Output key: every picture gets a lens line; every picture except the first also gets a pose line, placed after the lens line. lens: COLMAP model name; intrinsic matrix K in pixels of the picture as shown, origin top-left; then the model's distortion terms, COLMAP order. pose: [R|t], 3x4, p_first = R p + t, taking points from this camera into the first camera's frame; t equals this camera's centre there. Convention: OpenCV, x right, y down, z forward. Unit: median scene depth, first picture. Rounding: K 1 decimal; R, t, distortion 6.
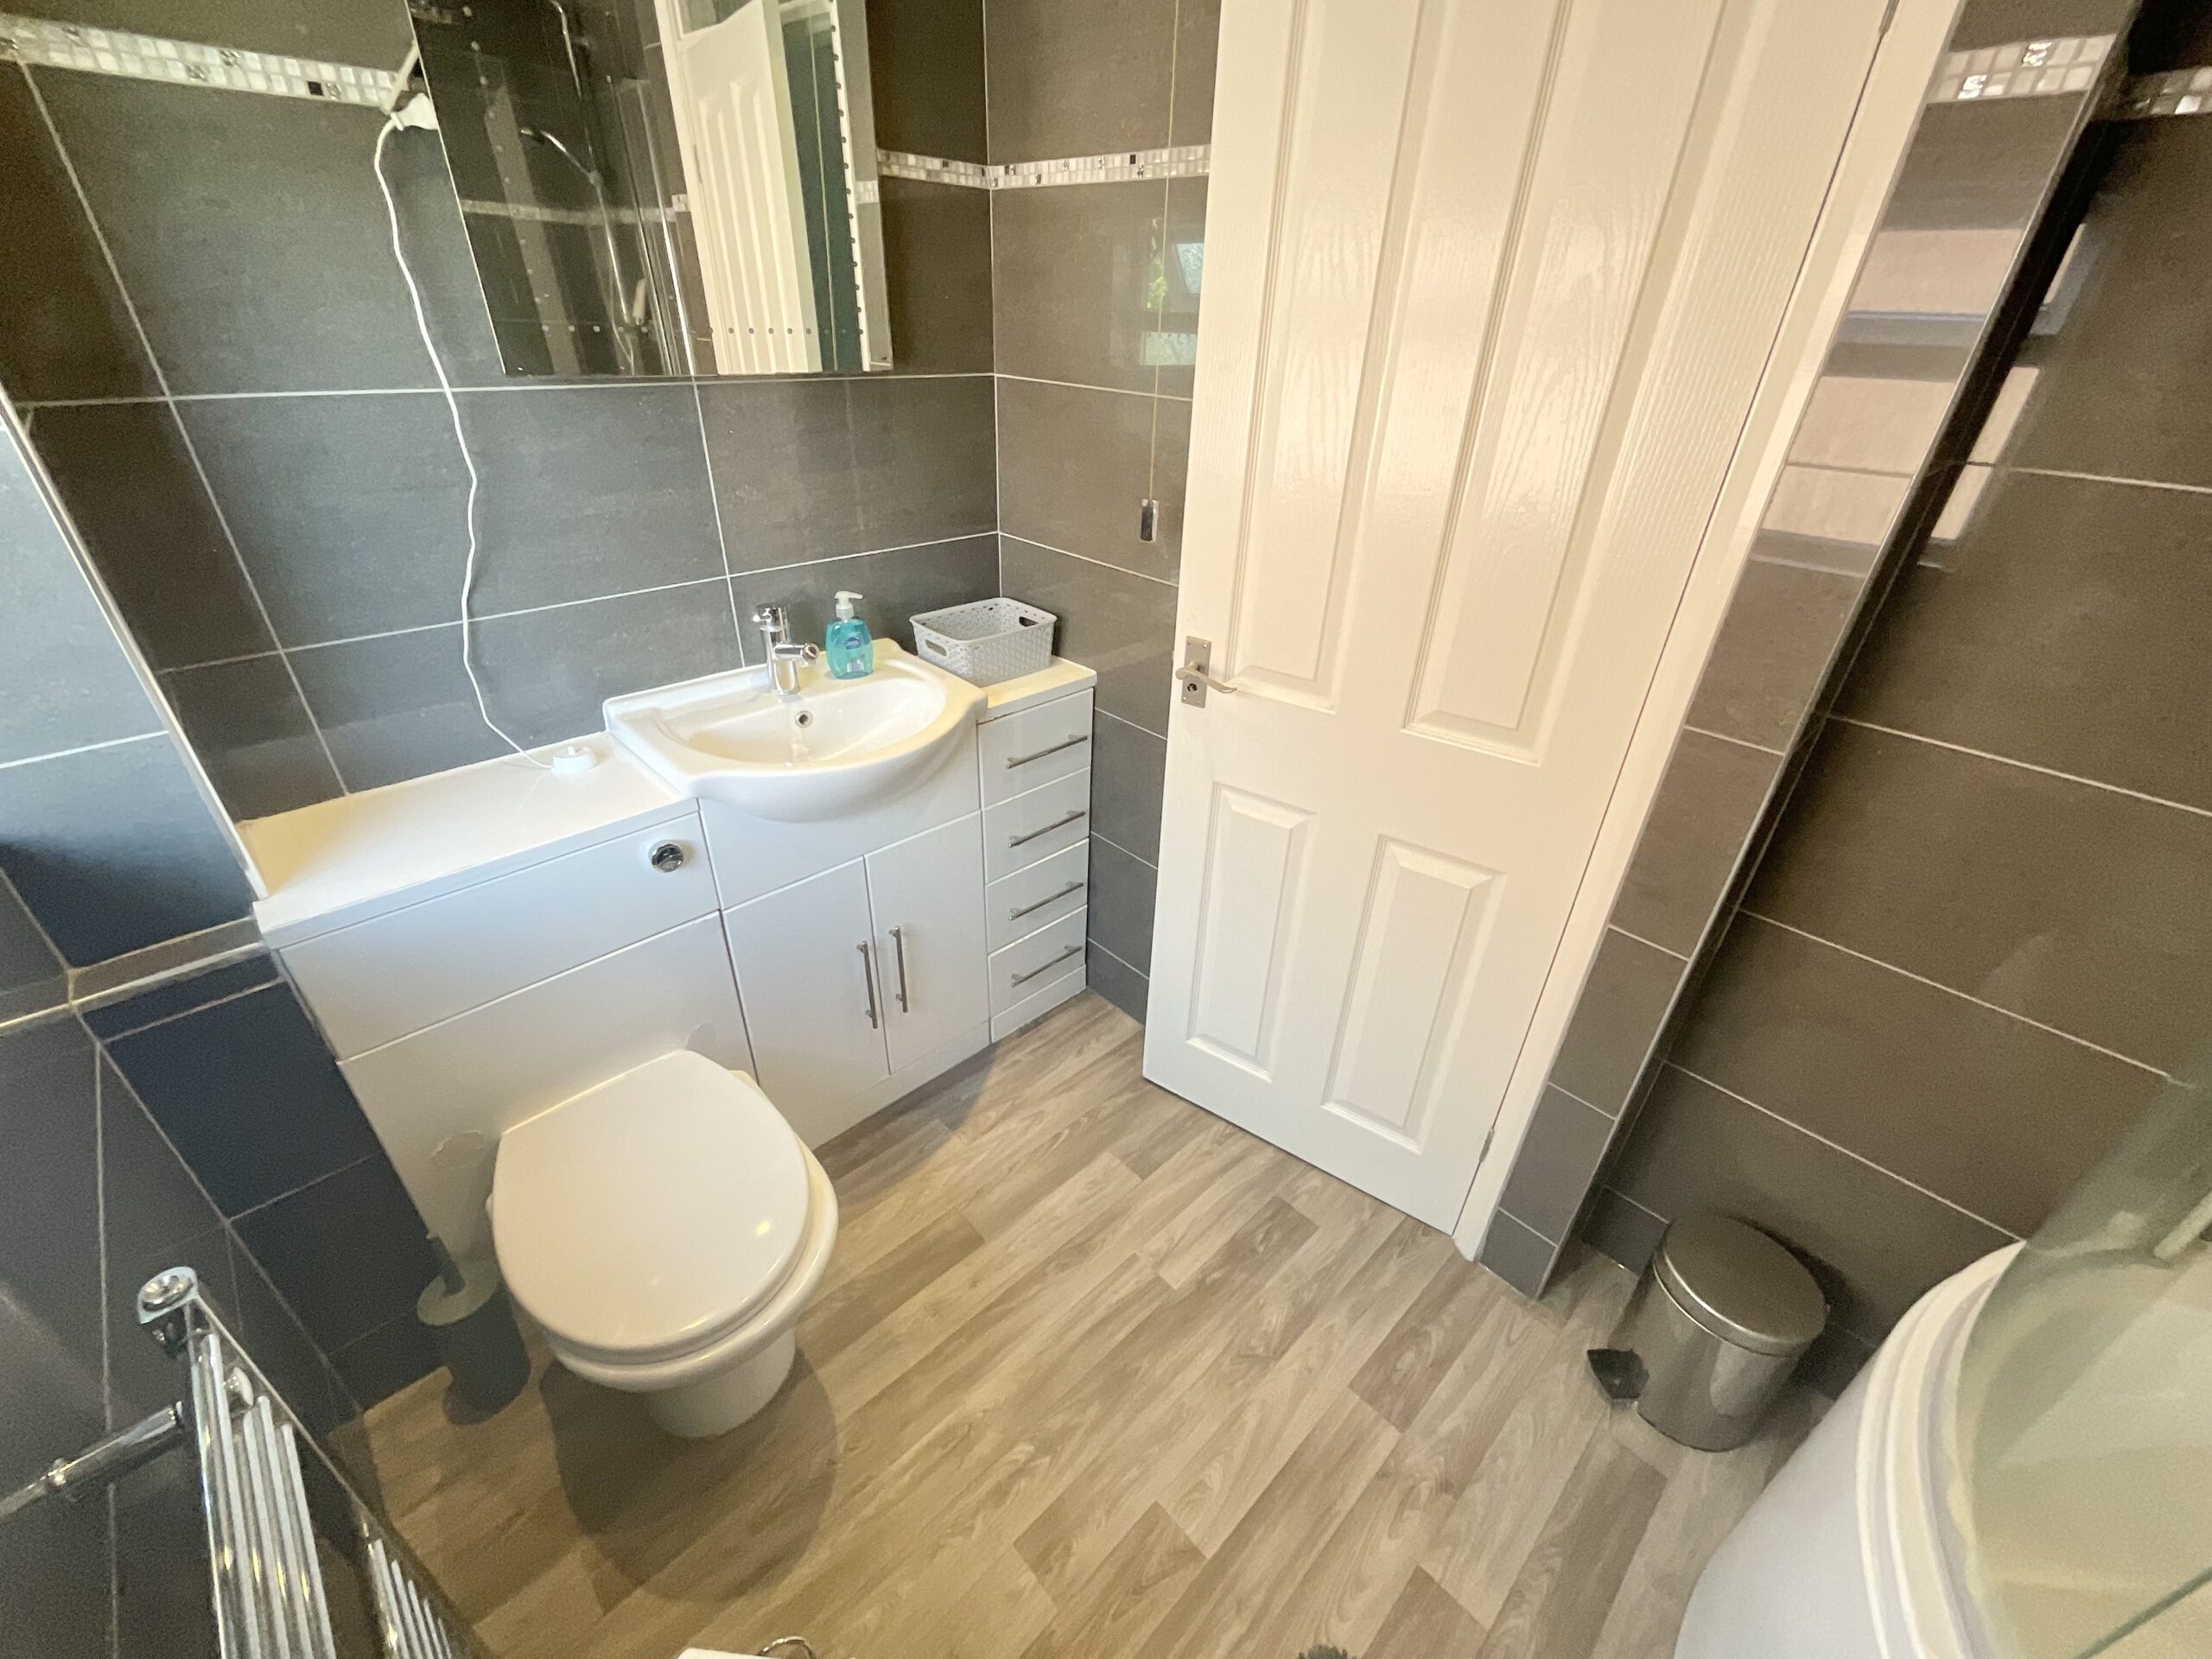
lens RADIAL K [[897.1, 0, 1103.2], [0, 897.1, 837.6], [0, 0, 1]] dist [-0.001297, 0.000465]
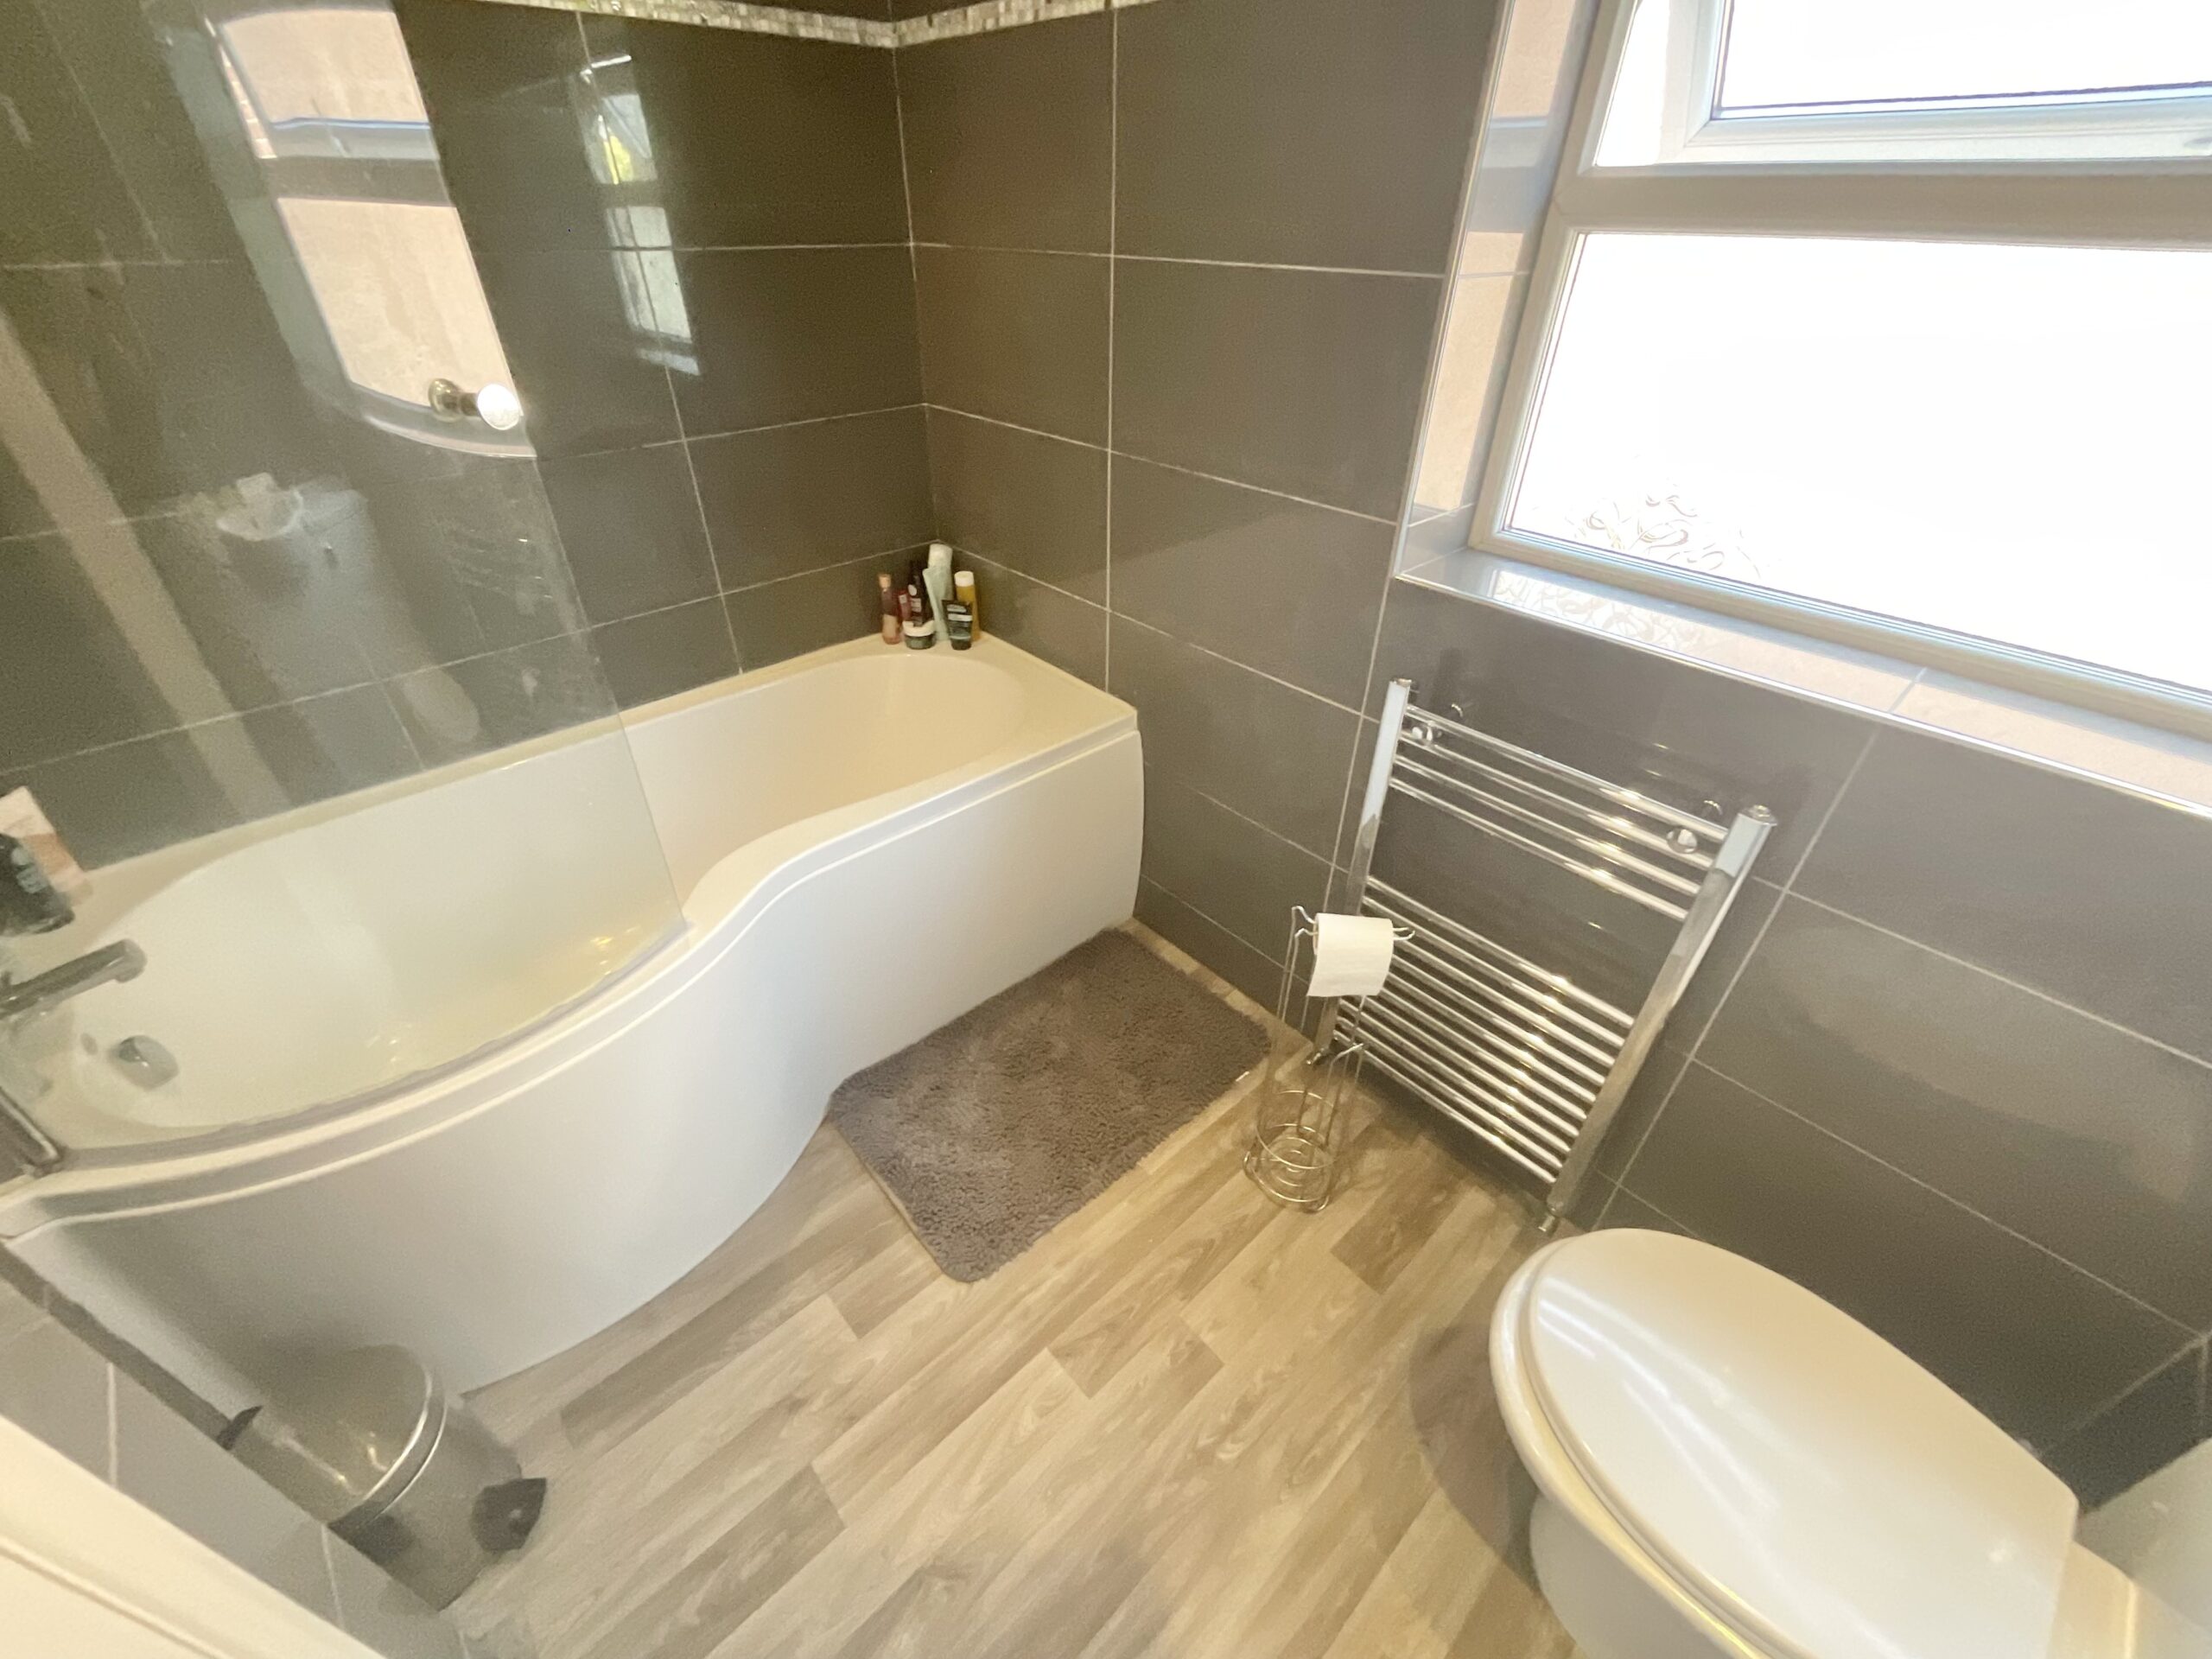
lens RADIAL K [[897.1, 0, 1103.3], [0, 897.1, 822.1], [0, 0, 1]] dist [-0.001297, 0.000465]
pose [[-0.999004, -0.044505, 0.003301, 0.067408], [-0.015620, 0.417992, 0.908316, -0.443521], [-0.041804, 0.907360, -0.418271, 0.806860]]
